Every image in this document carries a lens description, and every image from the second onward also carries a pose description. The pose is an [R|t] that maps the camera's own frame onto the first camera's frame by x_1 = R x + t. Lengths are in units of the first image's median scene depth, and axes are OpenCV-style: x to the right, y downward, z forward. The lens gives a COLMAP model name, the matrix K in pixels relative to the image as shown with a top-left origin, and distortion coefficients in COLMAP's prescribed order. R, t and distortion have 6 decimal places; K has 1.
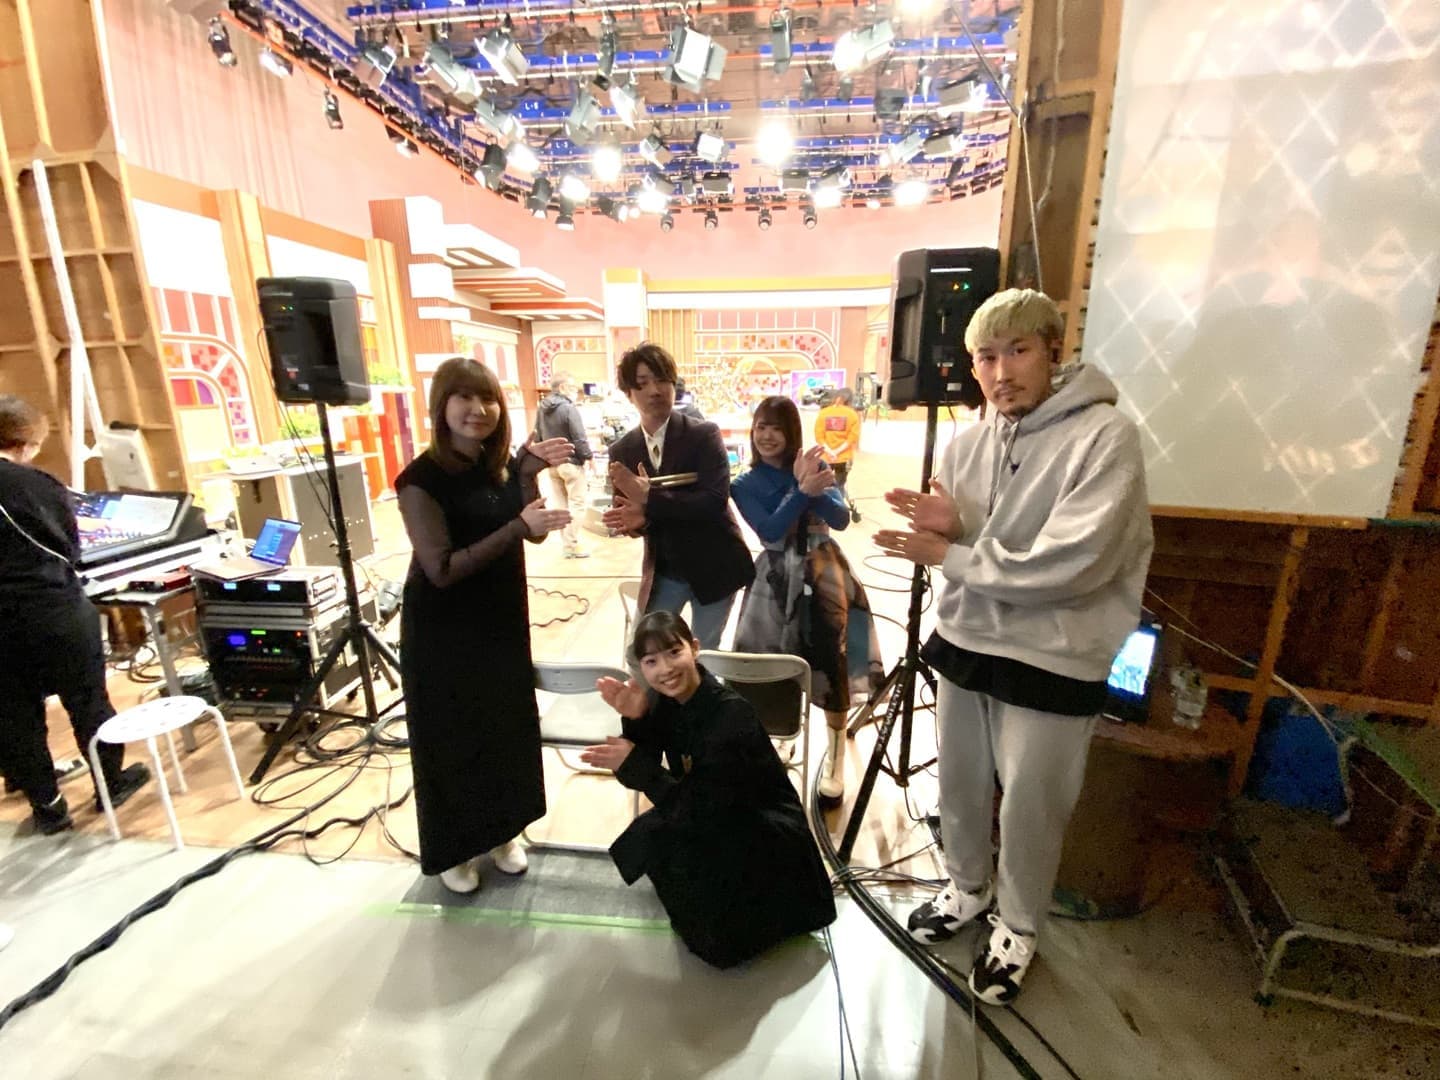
lens RADIAL K [[580.6, 0, 720.0], [0, 580.6, 540.0], [0, 0, 1]] dist [0.012705, -0.000054]
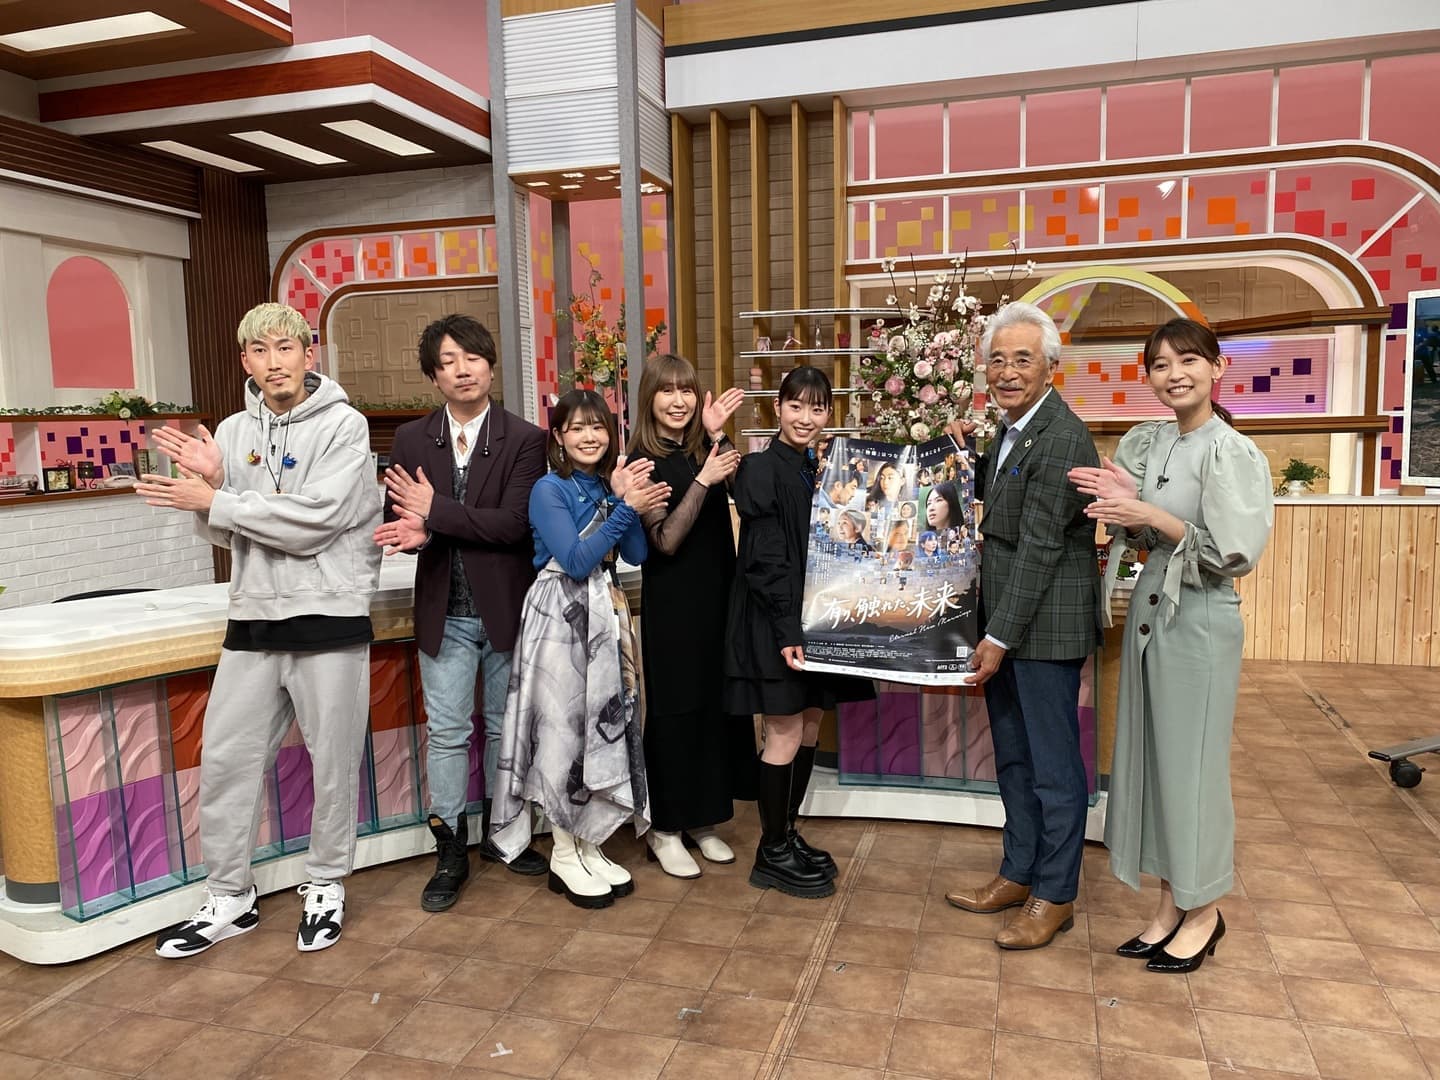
lens RADIAL K [[1095.5, 0, 720.0], [0, 1095.5, 540.0], [0, 0, 1]] dist [-0.030005, -0.002892]
pose [[0.980320, 0.006700, -0.197300, -0.002429], [-0.034334, 0.989979, -0.136979, -0.145122], [0.194405, 0.141057, 0.970726, 0.576941]]
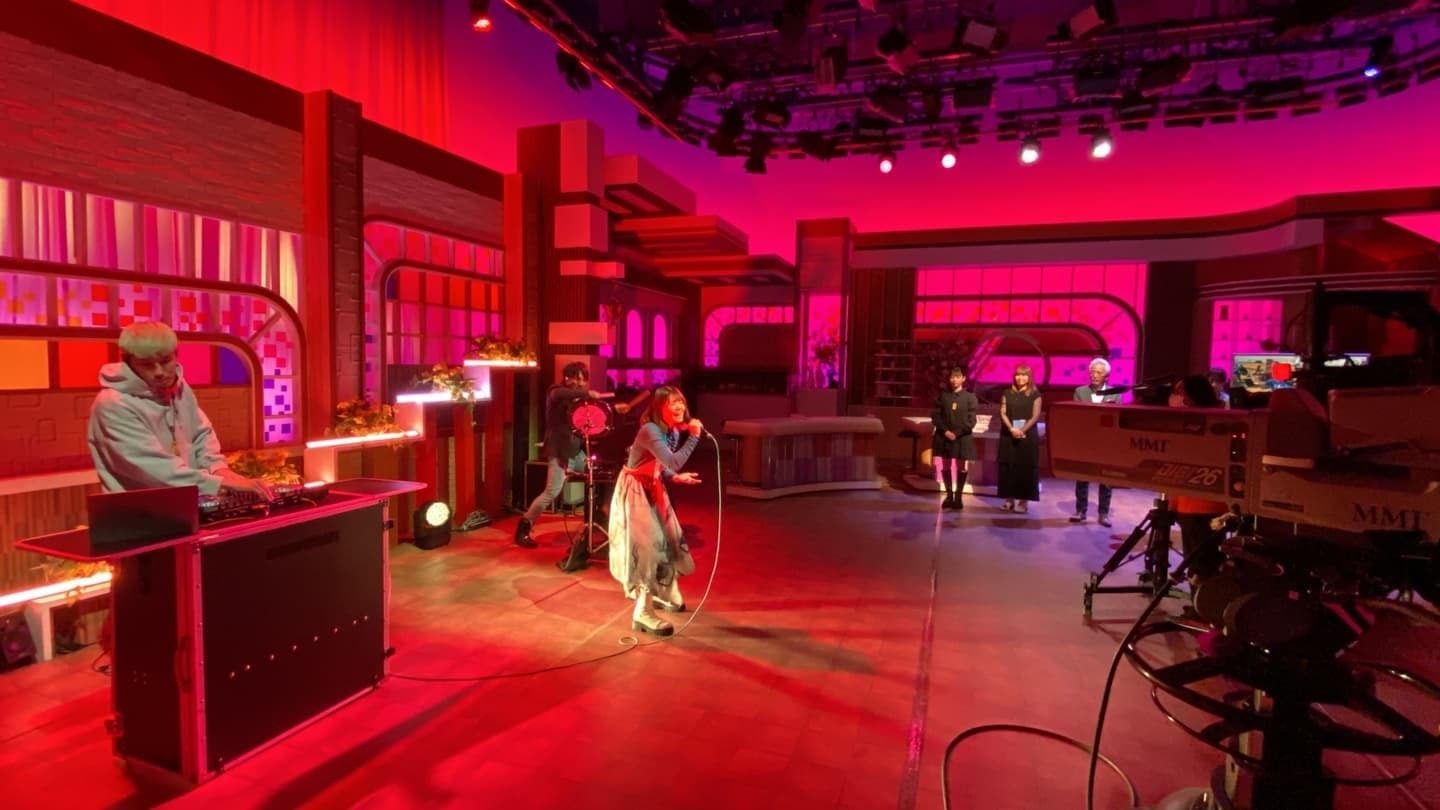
lens RADIAL K [[678.4, 0, 720.0], [0, 678.4, 405.0], [0, 0, 1]] dist [0.001231, 0.000202]
pose [[0.965729, 0.043515, -0.255879, -0.061124], [-0.093074, 0.978340, -0.184899, -0.052717], [0.242291, 0.202378, 0.948862, 0.180752]]
